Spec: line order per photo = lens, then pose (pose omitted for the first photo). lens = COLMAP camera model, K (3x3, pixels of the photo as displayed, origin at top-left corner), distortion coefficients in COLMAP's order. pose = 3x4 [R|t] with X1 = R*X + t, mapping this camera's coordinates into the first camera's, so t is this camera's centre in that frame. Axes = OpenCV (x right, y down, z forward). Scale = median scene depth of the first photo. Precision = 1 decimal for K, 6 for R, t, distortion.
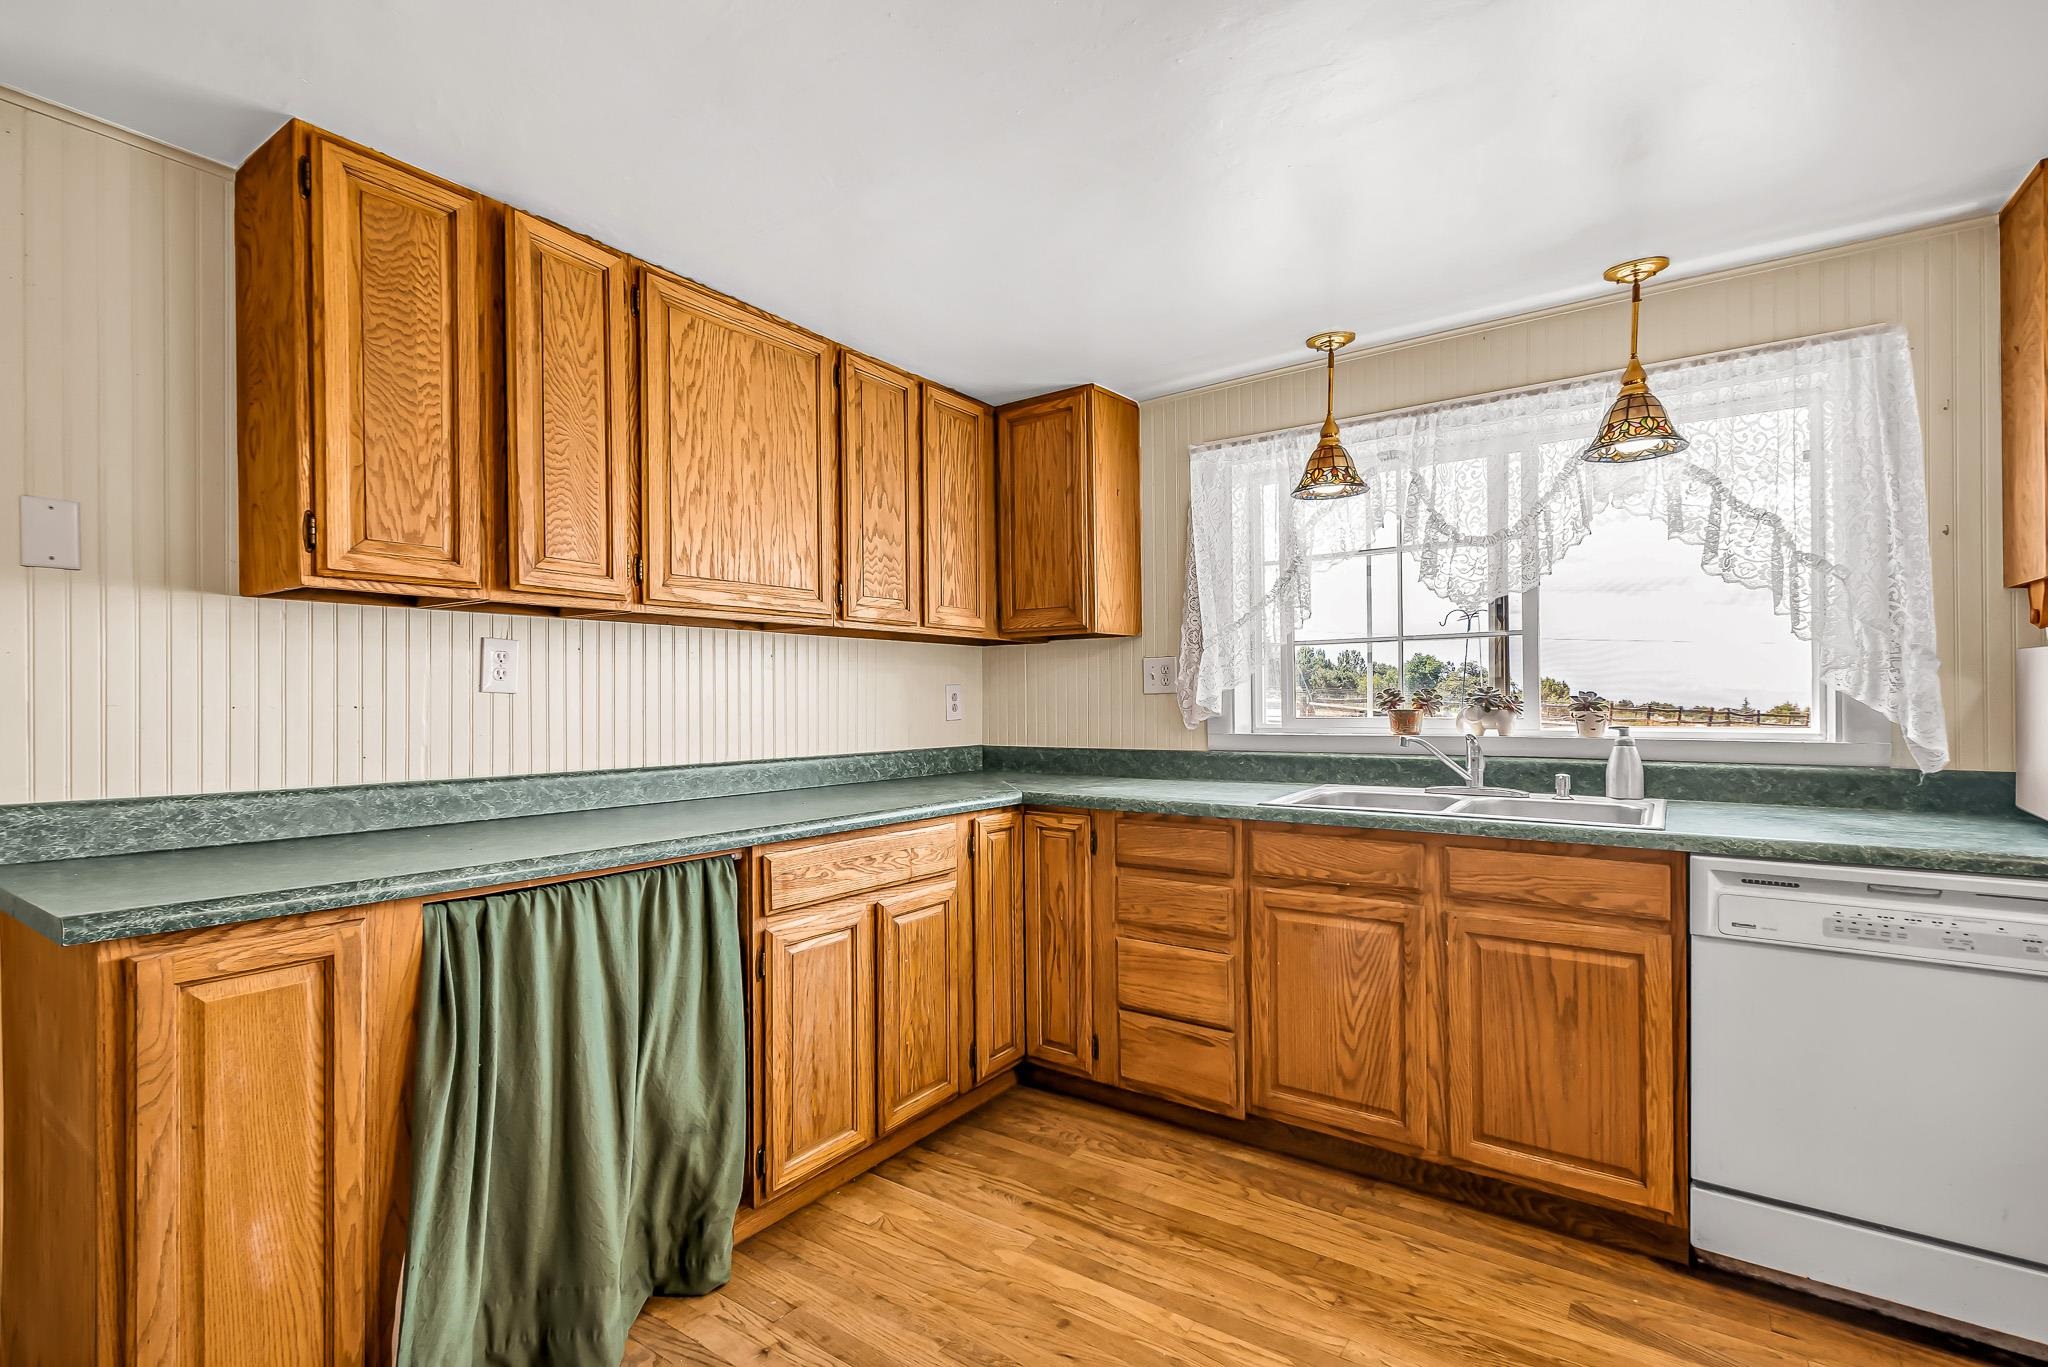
lens RADIAL K [[936.4, 0, 1001.4], [0, 936.4, 698.4], [0, 0, 1]] dist [0.001337, -0.000378]
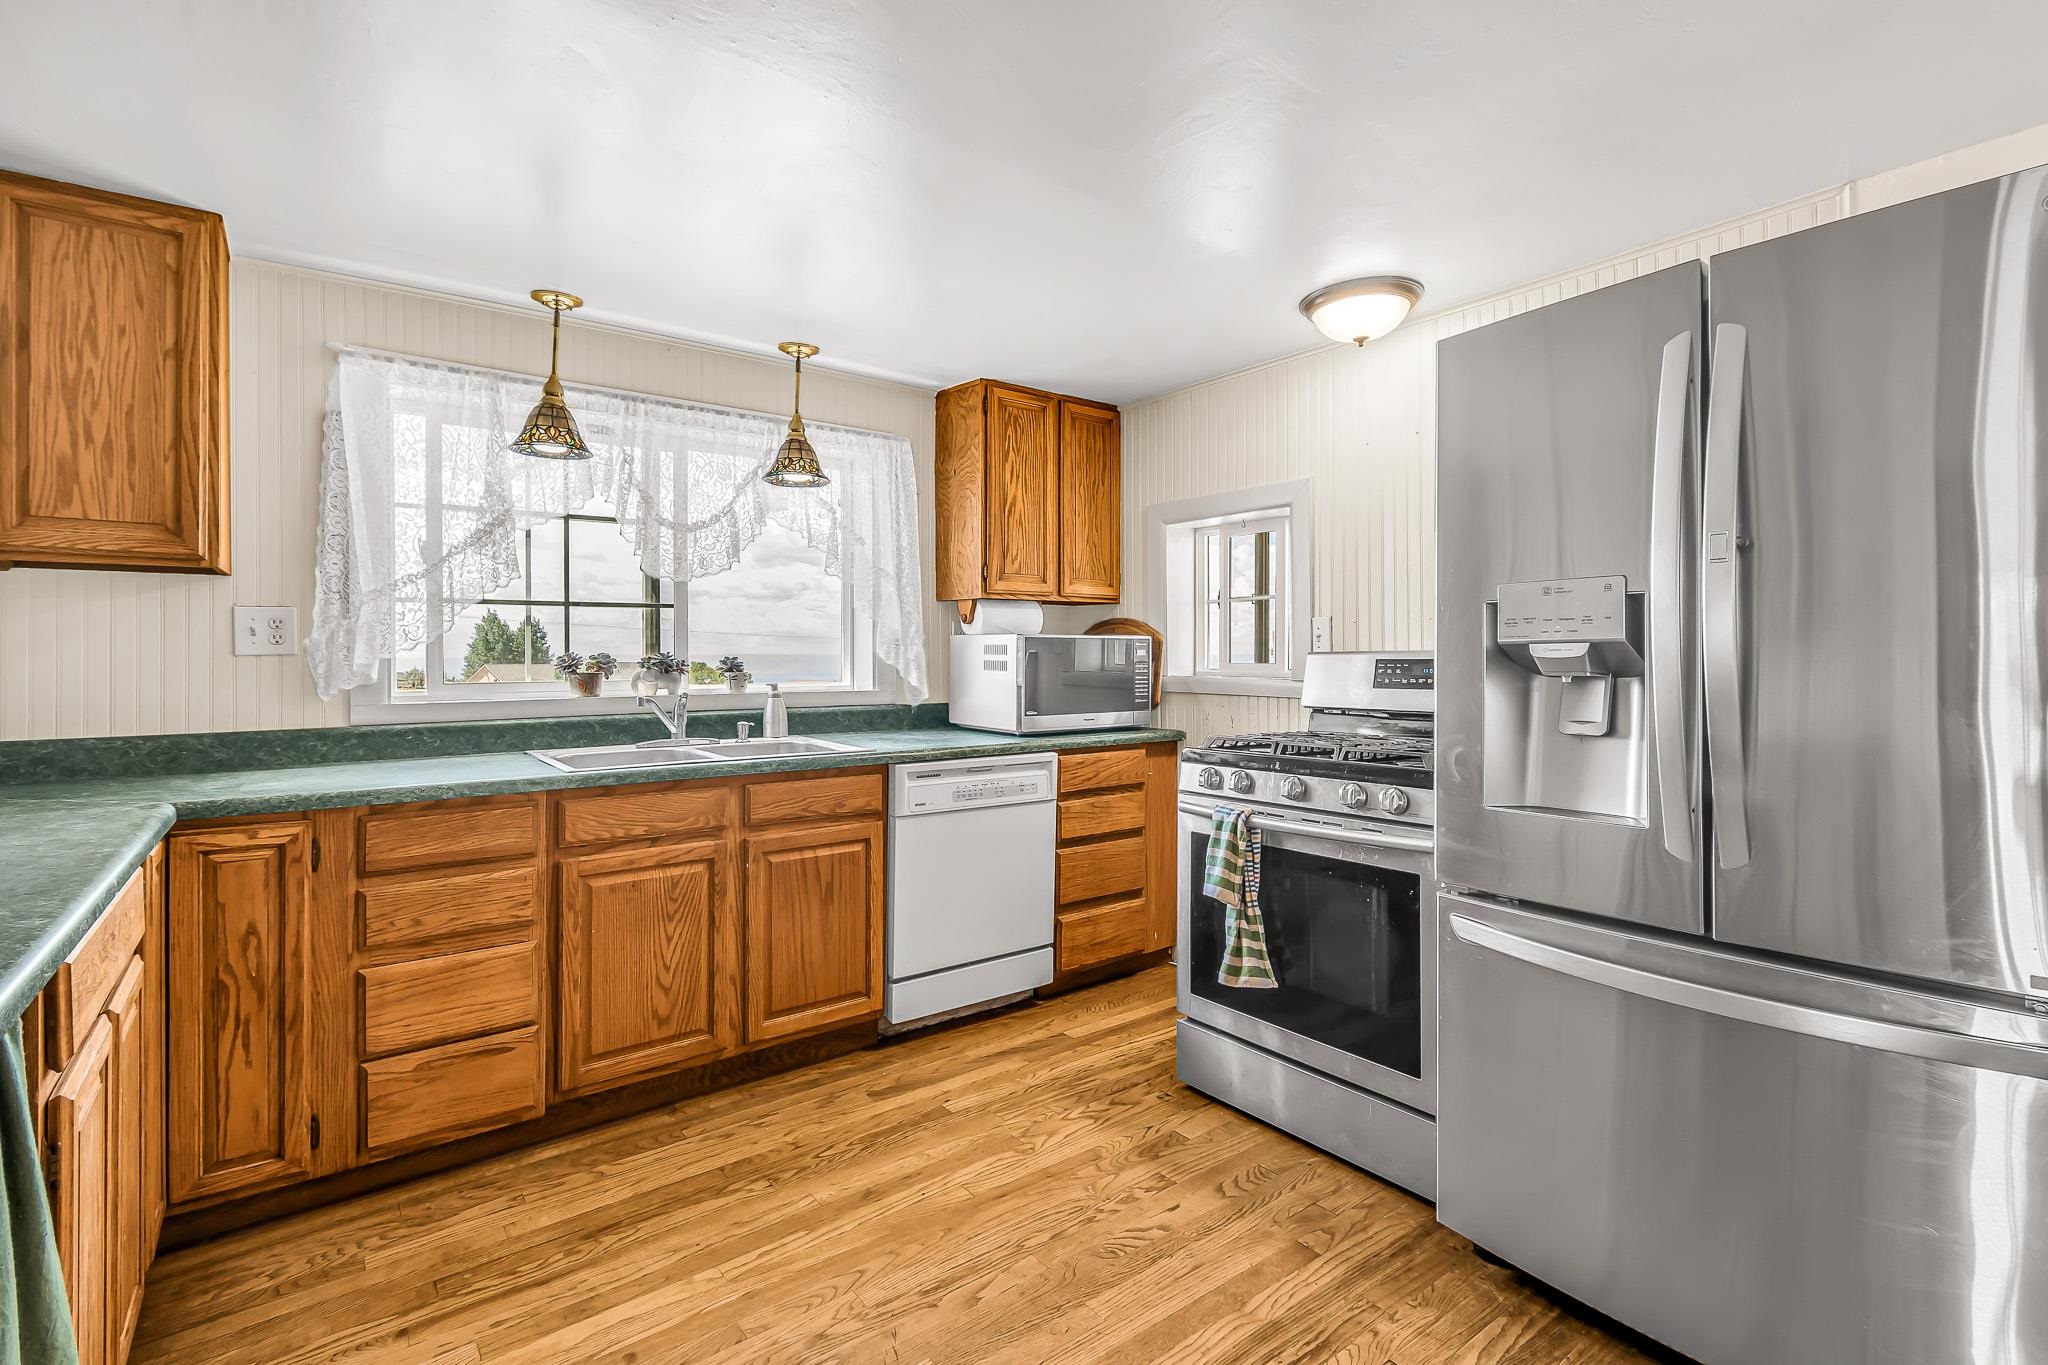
lens RADIAL K [[939.0, 0, 1020.9], [0, 939.0, 653.5], [0, 0, 1]] dist [0.001713, -0.000480]
pose [[0.288809, 0.011169, 0.957322, -0.532417], [0.001402, 0.999926, -0.012090, 0.004606], [-0.957386, 0.004834, 0.288772, 0.292690]]
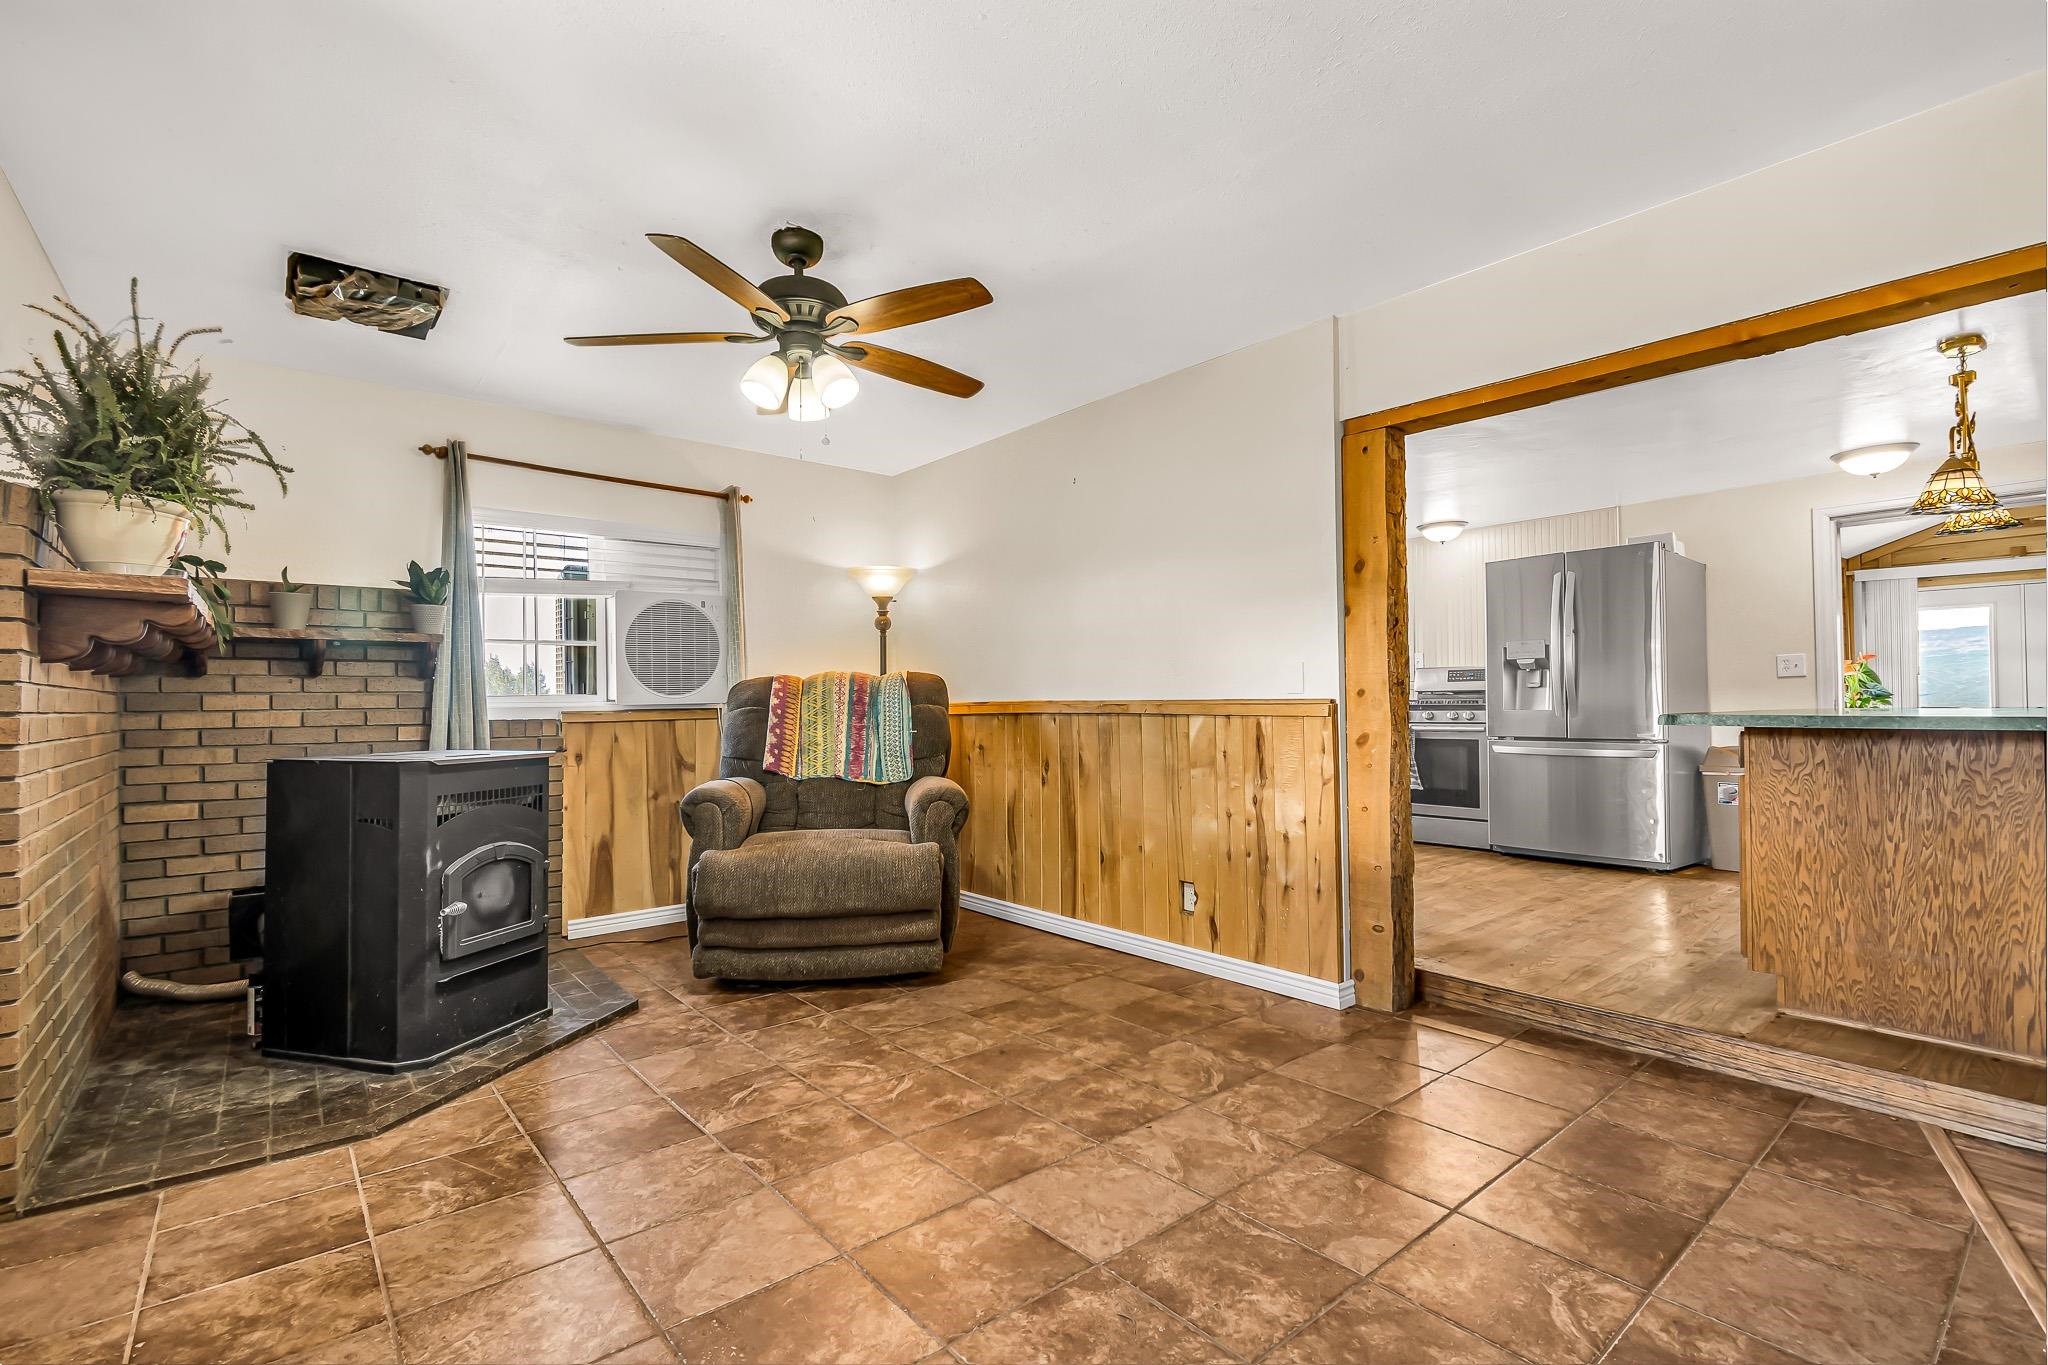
lens RADIAL K [[915.6, 0, 1016.5], [0, 915.6, 684.9], [0, 0, 1]] dist [0.002304, -0.000301]
pose [[0.255324, 0.022726, 0.966589, -2.346795], [0.007932, 0.999641, -0.025598, 0.106612], [-0.966823, 0.014203, 0.255052, 0.776166]]
